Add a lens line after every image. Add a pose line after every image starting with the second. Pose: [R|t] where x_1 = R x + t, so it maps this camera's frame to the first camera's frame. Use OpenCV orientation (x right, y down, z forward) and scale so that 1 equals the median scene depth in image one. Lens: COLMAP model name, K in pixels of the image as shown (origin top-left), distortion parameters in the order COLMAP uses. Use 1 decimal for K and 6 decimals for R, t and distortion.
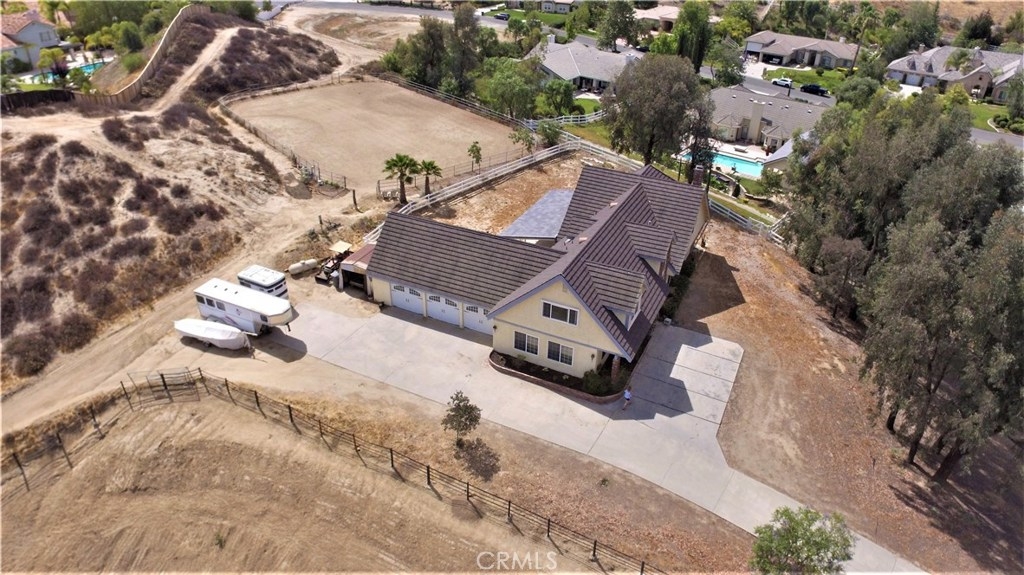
lens RADIAL K [[688.3, 0, 509.3], [0, 688.3, 295.3], [0, 0, 1]] dist [-0.100269, 0.054780]
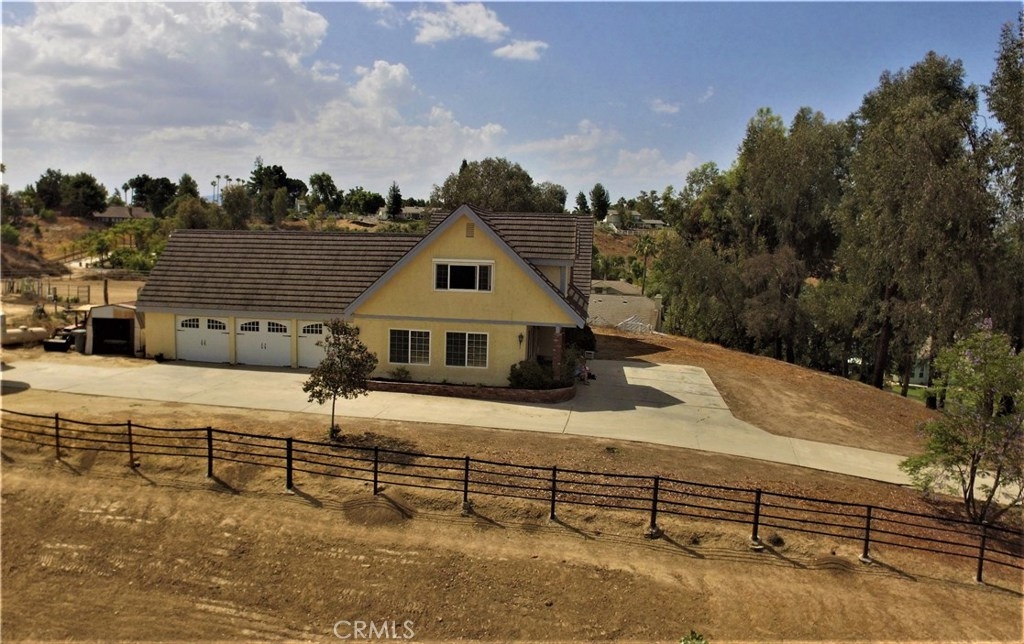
lens RADIAL K [[765.0, 0, 465.7], [0, 765.0, 333.0], [0, 0, 1]] dist [-0.100896, 0.053101]
pose [[0.960629, -0.026521, 0.276565, -0.127967], [0.137676, 0.910062, -0.390939, 0.361201], [-0.241323, 0.413624, 0.877883, 0.382101]]
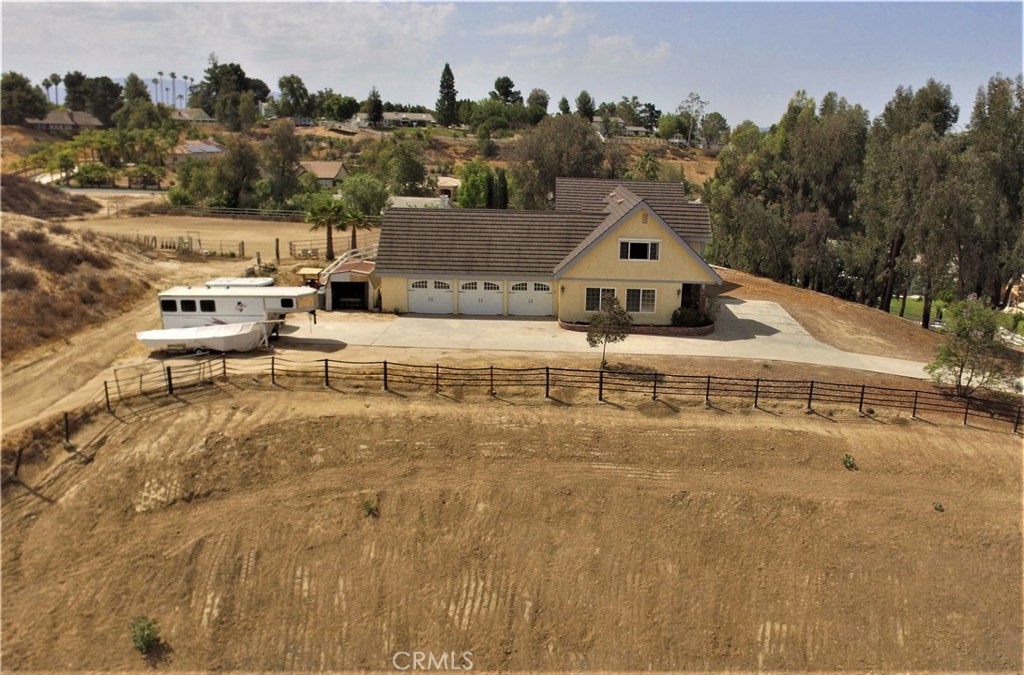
lens RADIAL K [[802.5, 0, 598.1], [0, 802.5, 349.1], [0, 0, 1]] dist [-0.107594, 0.068315]
pose [[0.875316, -0.110489, 0.470759, -0.510821], [0.235308, 0.947827, -0.215066, 0.378743], [-0.422436, 0.299024, 0.855647, 0.122727]]
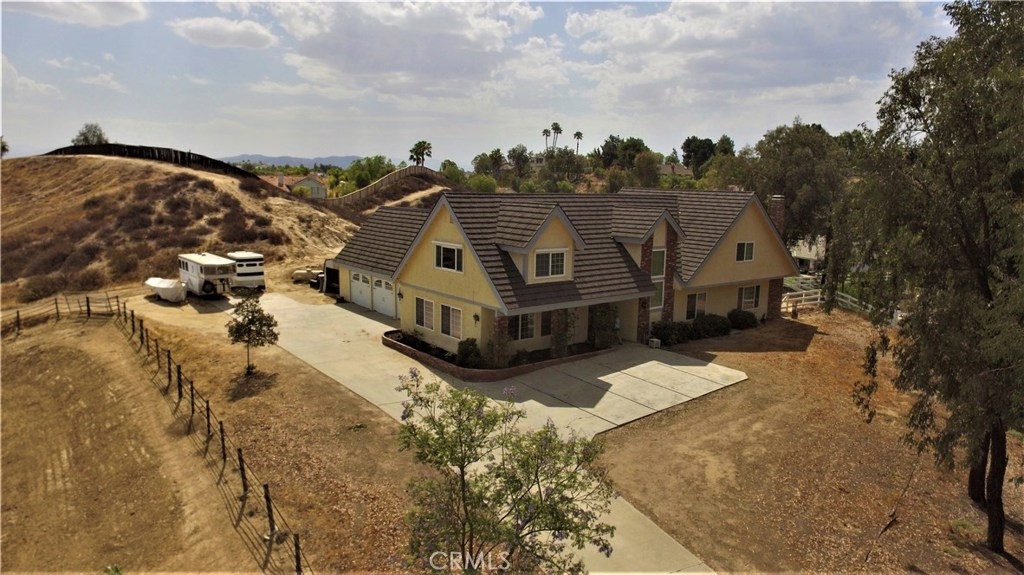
lens RADIAL K [[688.3, 0, 509.0], [0, 688.3, 286.6], [0, 0, 1]] dist [-0.100269, 0.054780]
pose [[0.898448, 0.066383, -0.434033, 0.458211], [-0.230812, 0.912312, -0.338248, 0.292294], [0.373519, 0.404079, 0.834987, 0.415283]]
